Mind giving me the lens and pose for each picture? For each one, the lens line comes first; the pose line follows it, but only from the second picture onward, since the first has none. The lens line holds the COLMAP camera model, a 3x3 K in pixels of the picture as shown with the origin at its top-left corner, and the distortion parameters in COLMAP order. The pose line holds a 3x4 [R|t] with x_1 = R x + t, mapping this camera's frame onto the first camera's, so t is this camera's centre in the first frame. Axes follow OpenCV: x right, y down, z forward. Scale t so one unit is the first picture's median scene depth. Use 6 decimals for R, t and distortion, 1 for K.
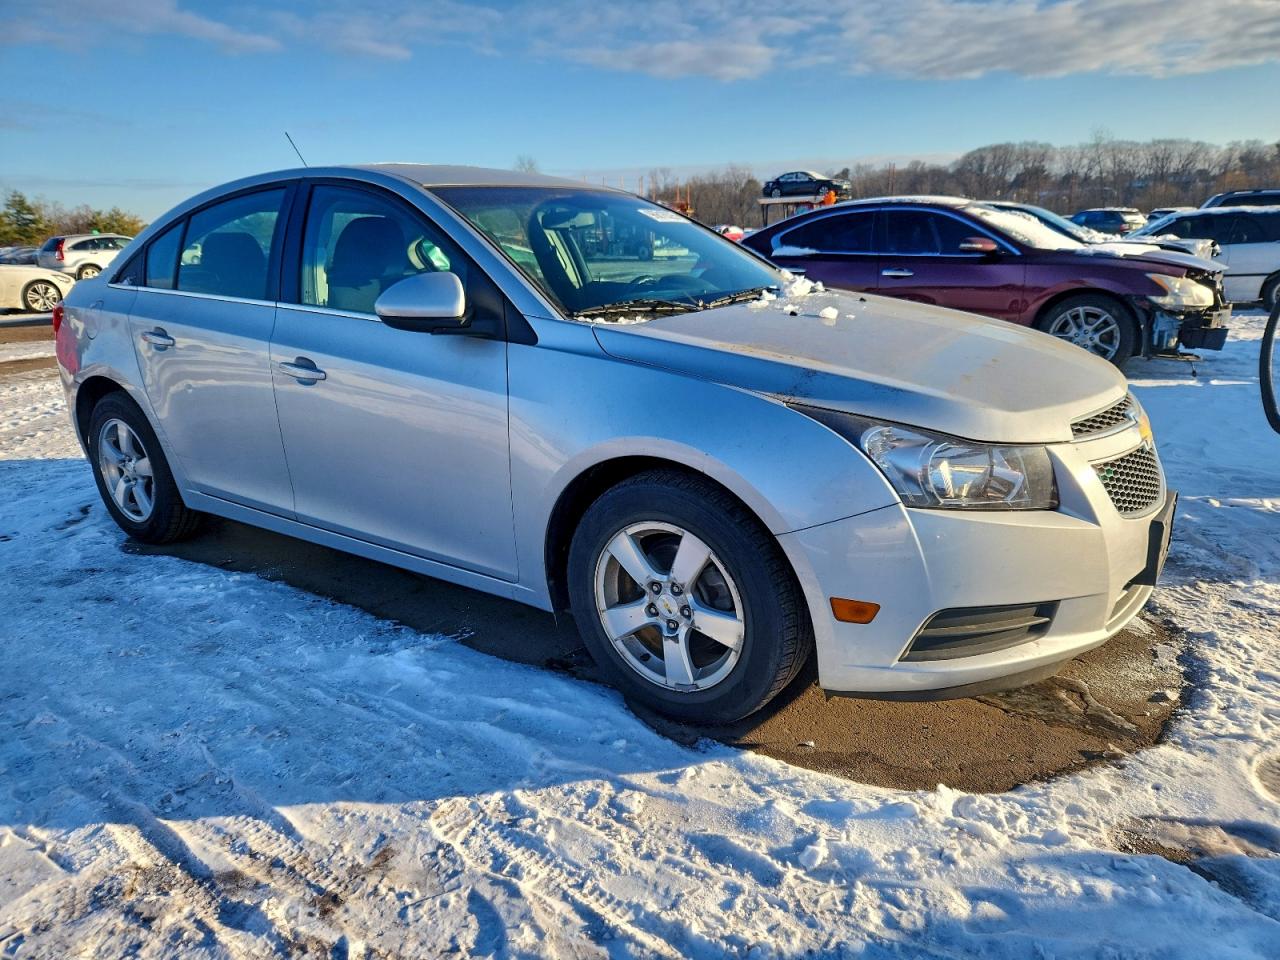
lens RADIAL K [[1061.4, 0, 641.3], [0, 1061.4, 480.1], [0, 0, 1]] dist [0.040909, -0.008227]
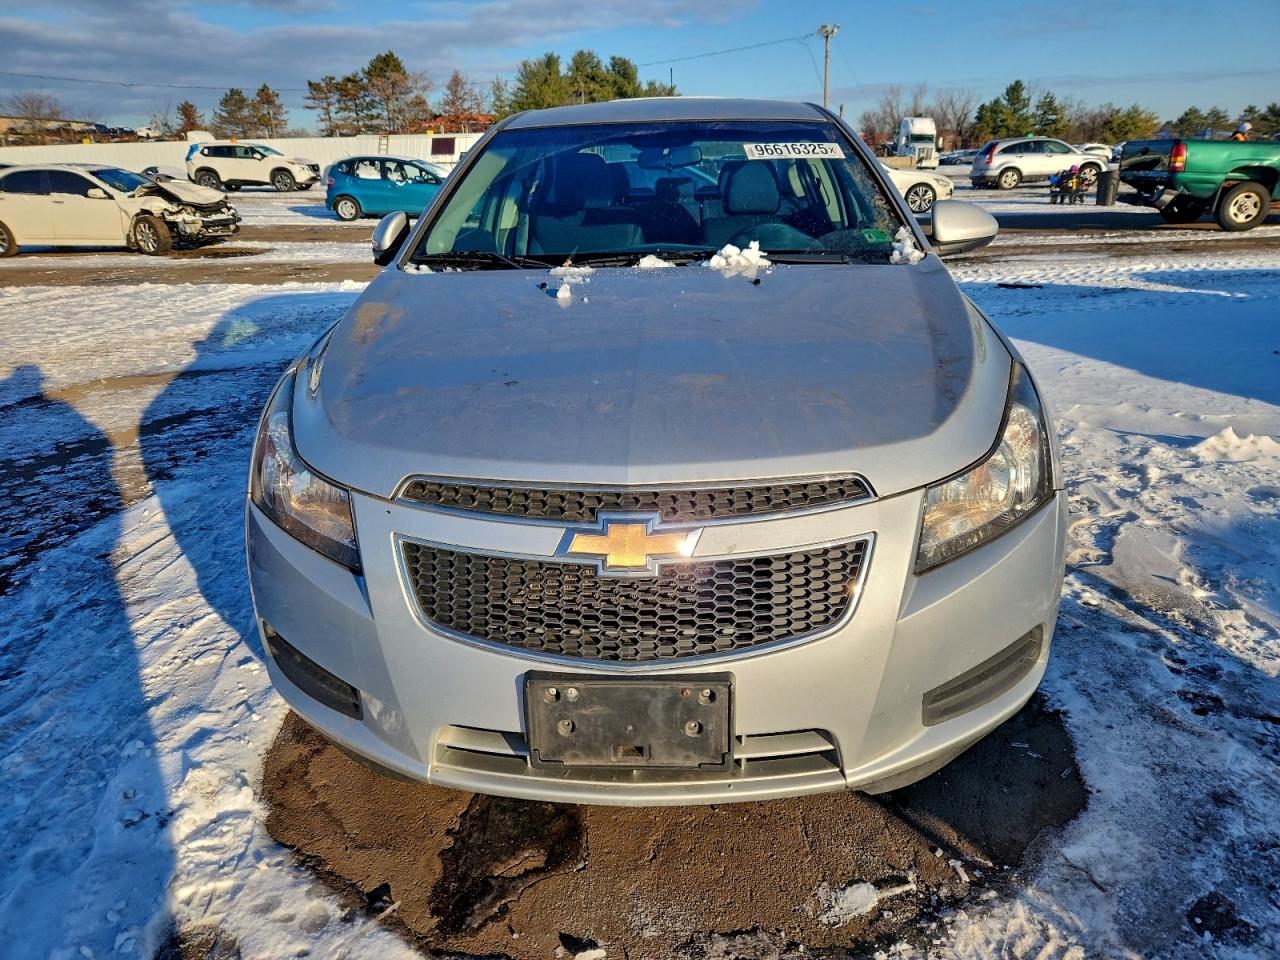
lens RADIAL K [[1061.4, 0, 642.0], [0, 1061.4, 482.6], [0, 0, 1]] dist [0.040909, -0.008227]
pose [[0.386306, 0.291032, -0.875253, 0.366858], [-0.195888, 0.953157, 0.230478, -0.083284], [0.901330, 0.082417, 0.425220, 0.275725]]
